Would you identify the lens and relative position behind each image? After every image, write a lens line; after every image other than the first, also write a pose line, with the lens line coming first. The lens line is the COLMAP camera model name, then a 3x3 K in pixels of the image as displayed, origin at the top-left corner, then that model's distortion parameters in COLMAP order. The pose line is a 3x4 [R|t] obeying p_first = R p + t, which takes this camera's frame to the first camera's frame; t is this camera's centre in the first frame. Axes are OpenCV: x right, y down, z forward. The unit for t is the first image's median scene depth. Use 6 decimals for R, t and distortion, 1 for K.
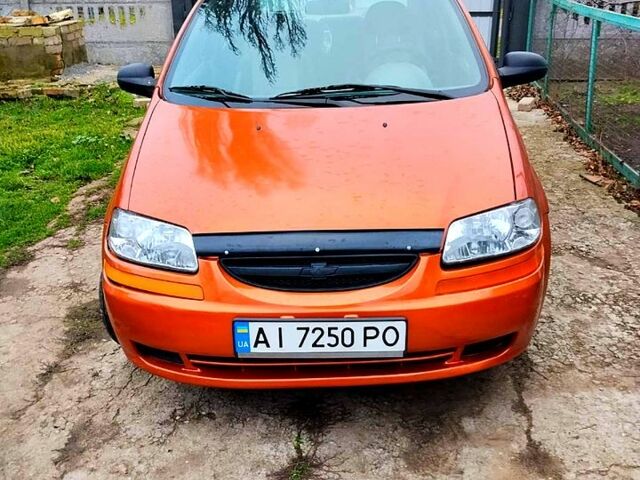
lens RADIAL K [[711.6, 0, 322.9], [0, 711.6, 241.7], [0, 0, 1]] dist [0.111574, -0.230471]
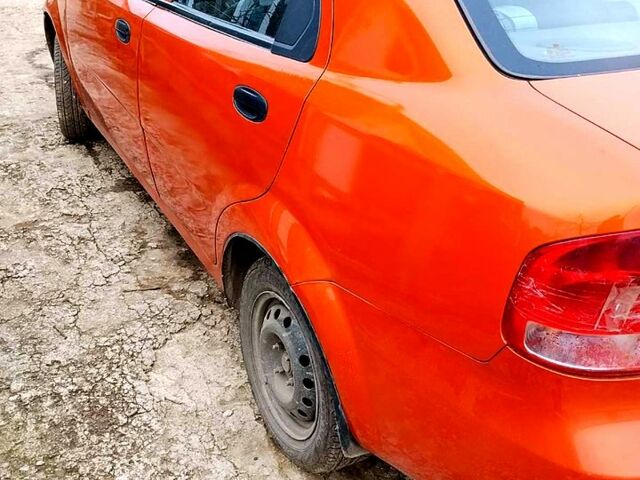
lens RADIAL K [[711.6, 0, 322.9], [0, 711.6, 241.7], [0, 0, 1]] dist [0.111574, -0.230471]
pose [[-0.855447, 0.240100, -0.458870, 0.606124], [-0.212830, 0.644778, 0.734143, -0.900099], [0.472137, 0.725682, -0.500473, 2.300366]]
